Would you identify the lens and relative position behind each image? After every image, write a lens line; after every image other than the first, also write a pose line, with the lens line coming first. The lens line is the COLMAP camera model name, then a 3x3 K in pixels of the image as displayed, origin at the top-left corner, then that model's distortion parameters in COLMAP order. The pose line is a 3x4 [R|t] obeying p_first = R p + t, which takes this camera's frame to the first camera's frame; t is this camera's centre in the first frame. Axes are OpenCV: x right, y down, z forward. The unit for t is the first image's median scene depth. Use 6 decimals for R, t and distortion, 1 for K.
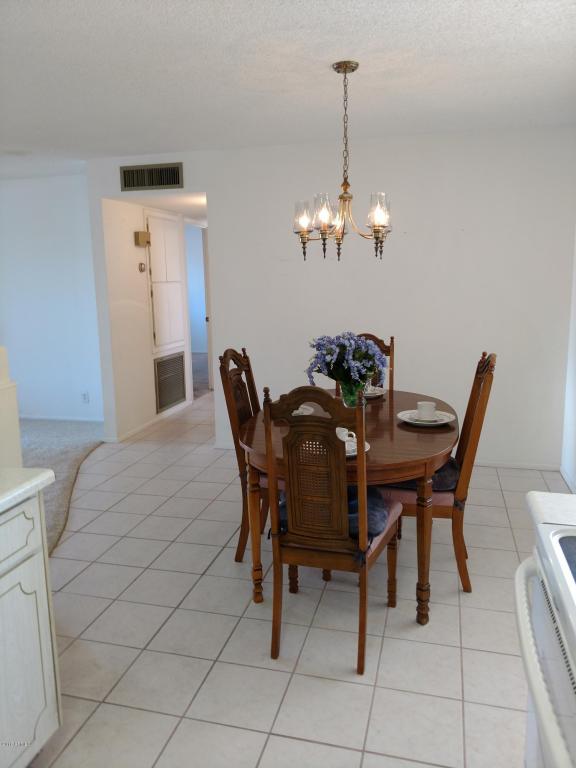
lens RADIAL K [[597.3, 0, 278.9], [0, 597.3, 373.3], [0, 0, 1]] dist [0.069872, -0.127615]
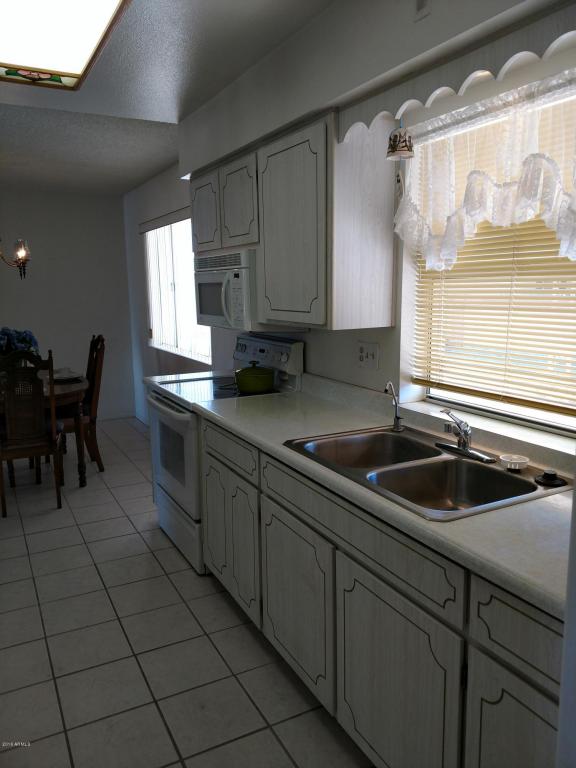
lens RADIAL K [[605.9, 0, 288.0], [0, 605.9, 384.0], [0, 0, 1]] dist [0.114282, -0.137721]
pose [[0.736549, -0.102423, 0.668585, -0.453824], [0.110032, 0.993445, 0.030974, 0.114718], [-0.667375, 0.050752, 0.742991, -0.696214]]
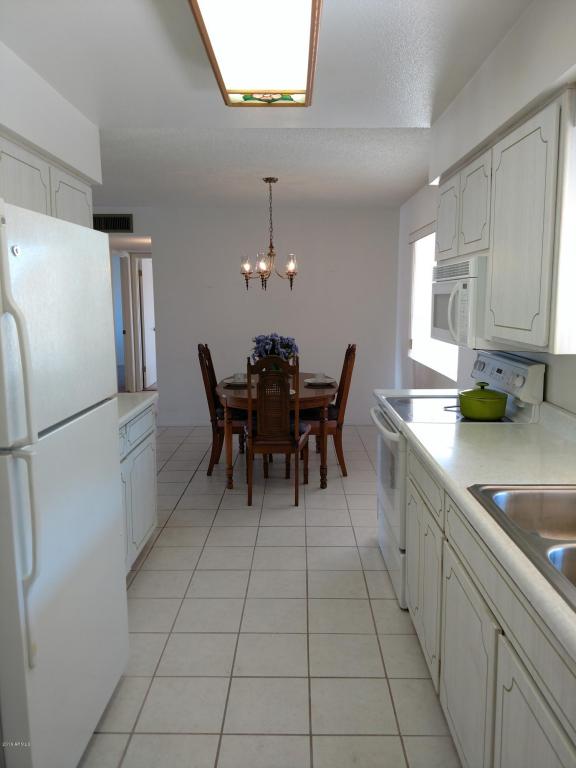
lens RADIAL K [[595.0, 0, 286.5], [0, 595.0, 376.6], [0, 0, 1]] dist [0.169947, -0.322199]
pose [[0.968536, -0.018576, 0.248180, -0.293772], [0.025847, 0.999326, -0.026069, 0.107684], [-0.247529, 0.031663, 0.968363, -0.694525]]
